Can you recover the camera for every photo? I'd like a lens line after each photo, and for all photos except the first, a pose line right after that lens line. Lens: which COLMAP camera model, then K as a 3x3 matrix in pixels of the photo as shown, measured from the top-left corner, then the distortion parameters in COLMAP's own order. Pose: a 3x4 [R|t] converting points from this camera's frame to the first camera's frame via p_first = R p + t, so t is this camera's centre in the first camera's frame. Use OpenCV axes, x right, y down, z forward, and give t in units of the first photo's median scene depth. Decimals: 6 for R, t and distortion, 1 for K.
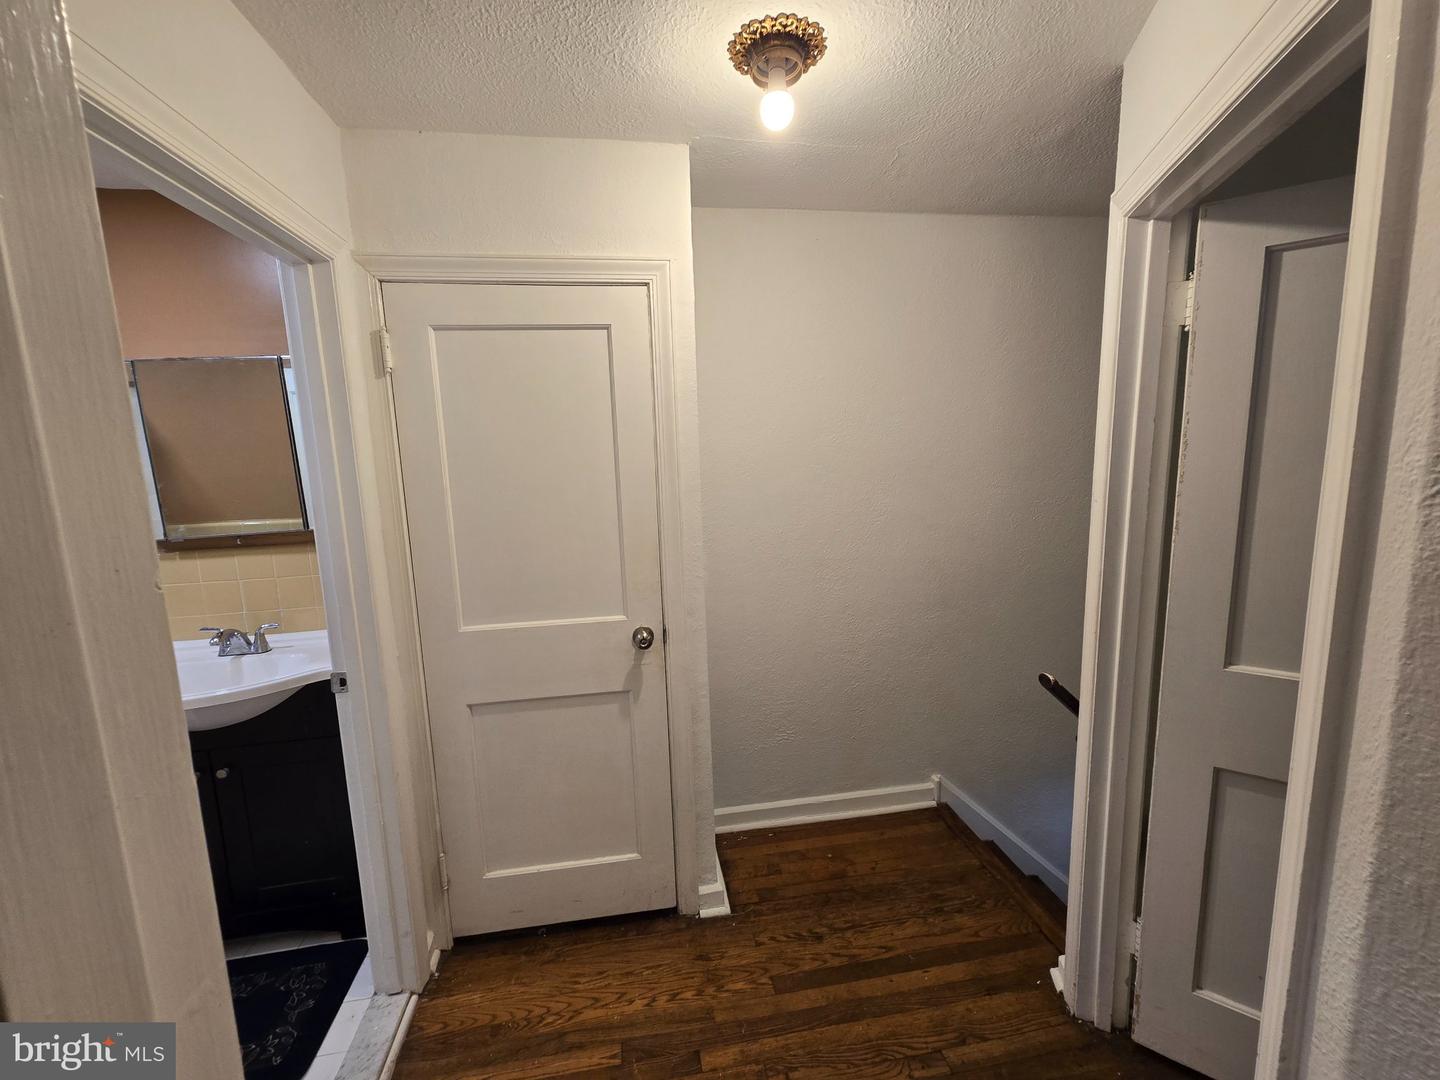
lens RADIAL K [[590.5, 0, 721.9], [0, 590.5, 534.2], [0, 0, 1]] dist [0.003365, 0.000304]
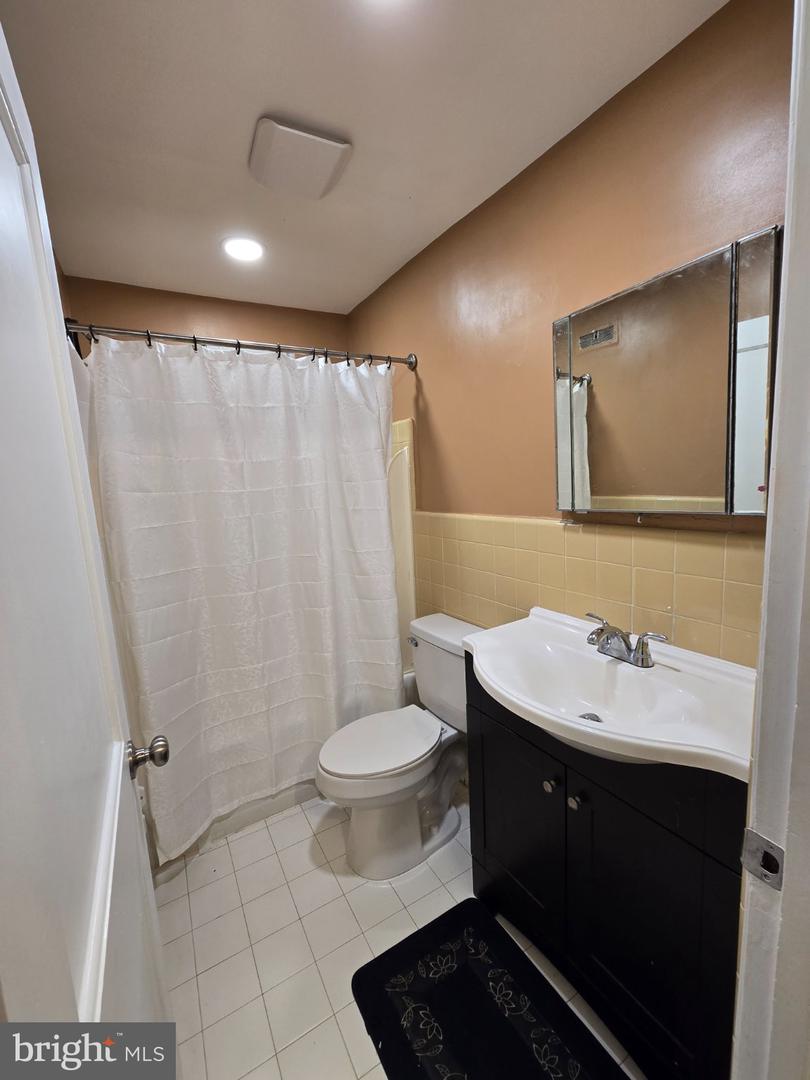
lens RADIAL K [[442.9, 0, 408.7], [0, 442.9, 535.0], [0, 0, 1]] dist [0.003365, 0.000304]
pose [[0.360720, 0.141795, -0.921833, -0.376447], [-0.099272, 0.988598, 0.113219, -0.005002], [0.927376, 0.050672, 0.370683, 0.494017]]
